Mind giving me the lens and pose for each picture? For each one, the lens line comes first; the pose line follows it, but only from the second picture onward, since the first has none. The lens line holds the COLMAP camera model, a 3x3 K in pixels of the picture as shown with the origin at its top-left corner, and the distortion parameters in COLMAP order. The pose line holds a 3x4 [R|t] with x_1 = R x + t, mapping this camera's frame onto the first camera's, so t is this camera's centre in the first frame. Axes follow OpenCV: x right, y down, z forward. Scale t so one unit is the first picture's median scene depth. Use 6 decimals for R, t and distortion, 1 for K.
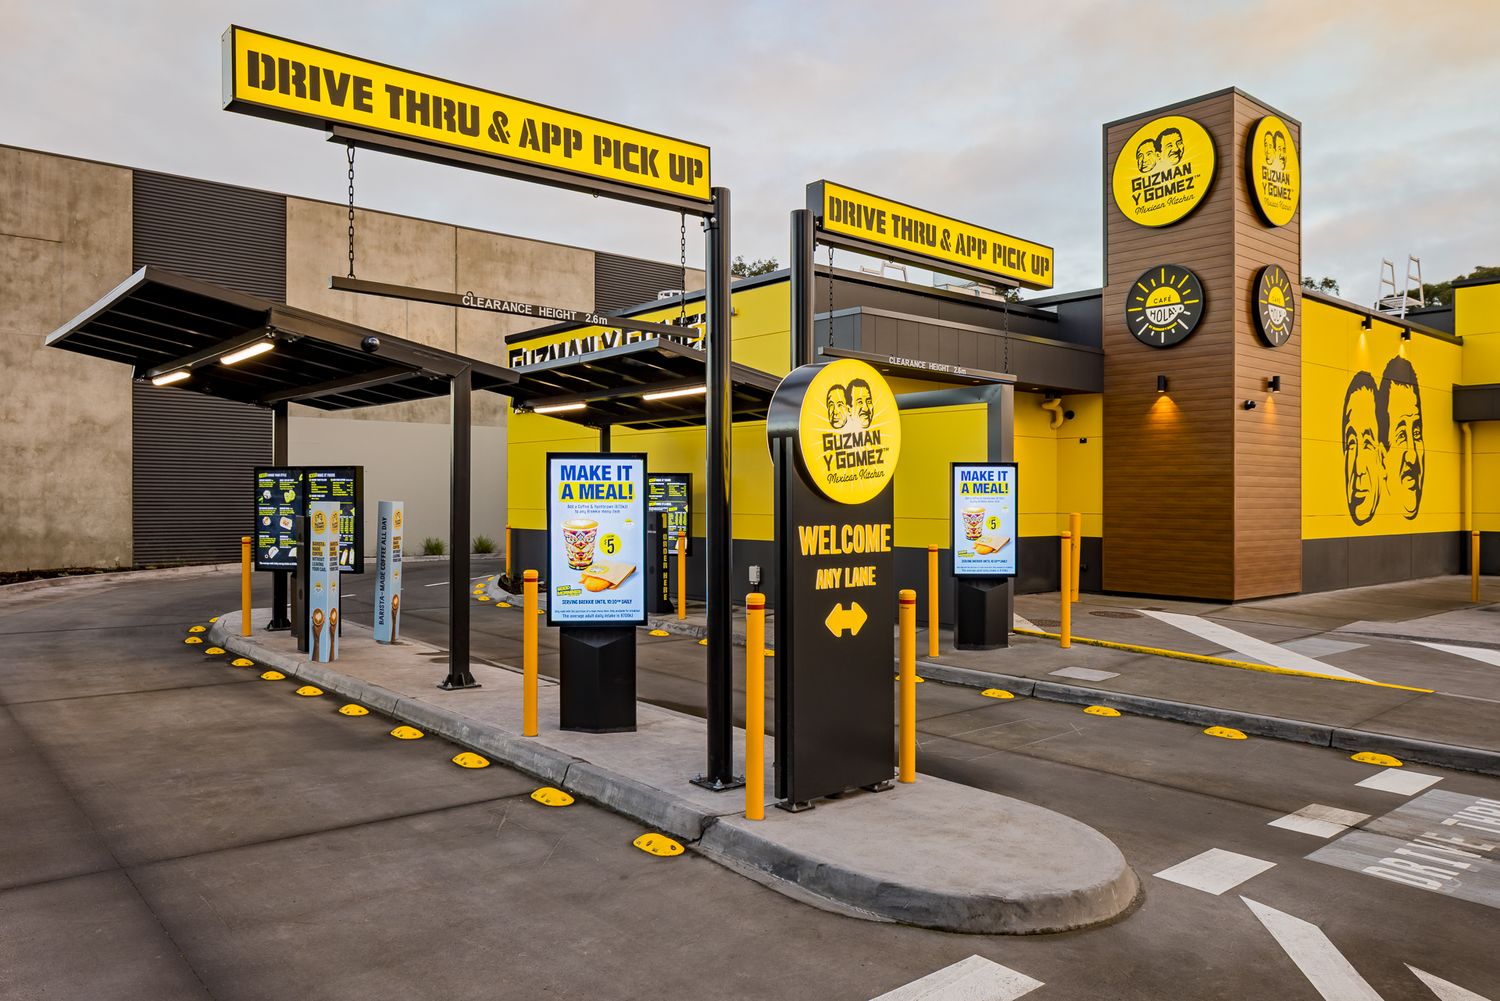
lens RADIAL K [[1014.4, 0, 834.3], [0, 1014.4, 539.2], [0, 0, 1]] dist [-0.014590, 0.006870]
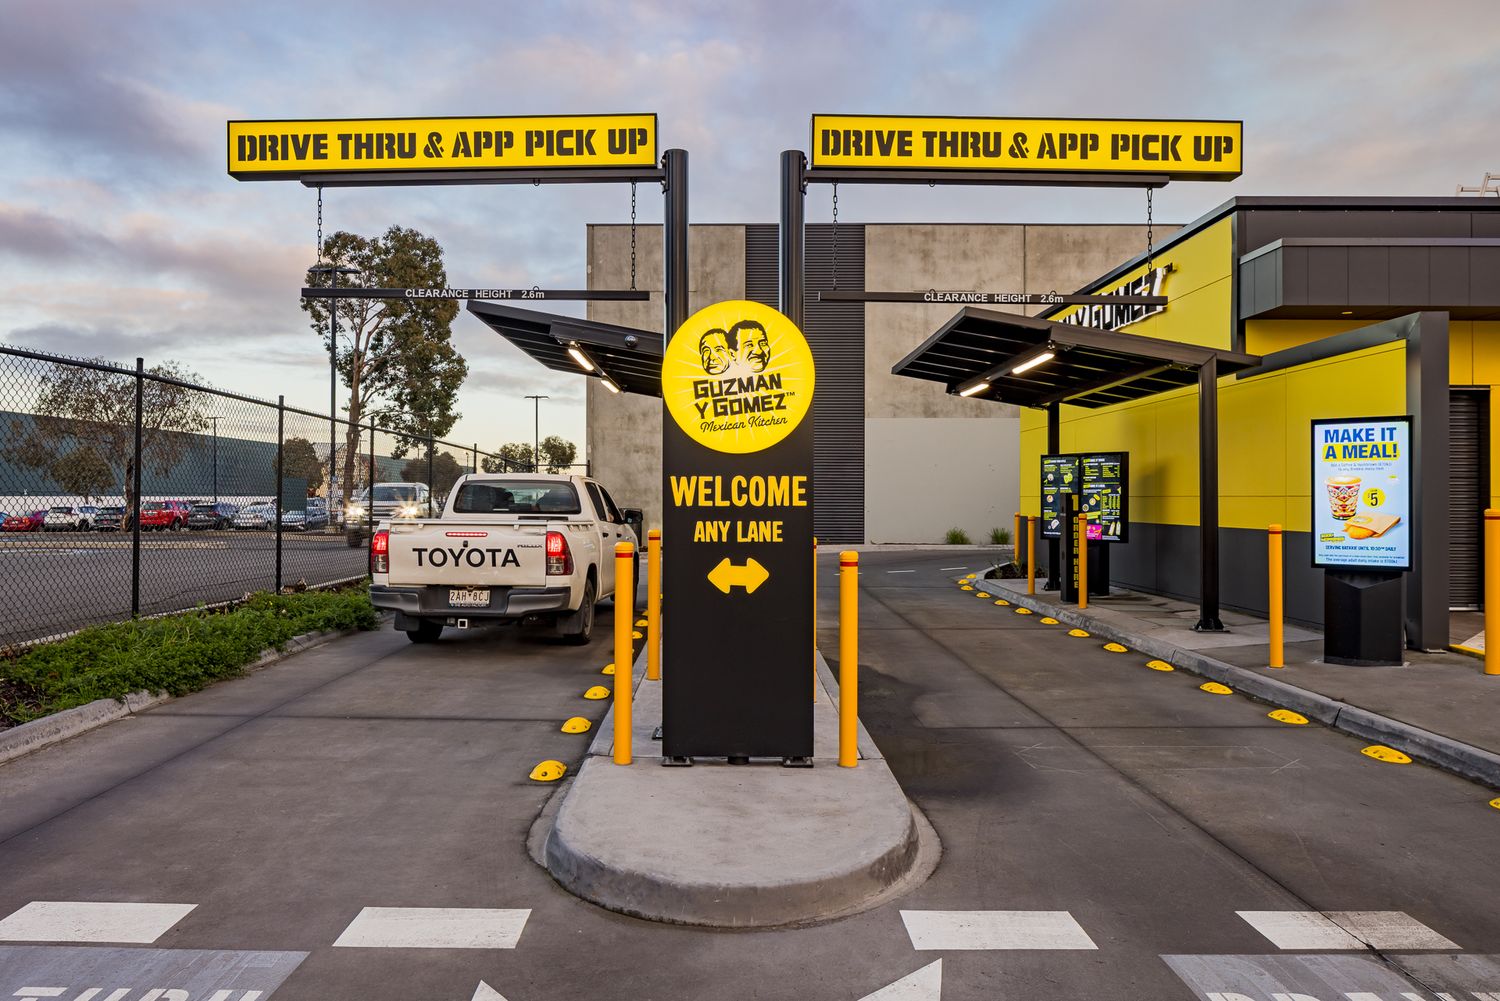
lens RADIAL K [[1014.4, 0, 746.3], [0, 1014.4, 528.3], [0, 0, 1]] dist [-0.014590, 0.006870]
pose [[0.761055, 0.015449, -0.648504, 0.631747], [-0.020030, 0.999799, 0.000311, 0.034477], [0.648379, 0.012753, 0.761211, 0.282990]]
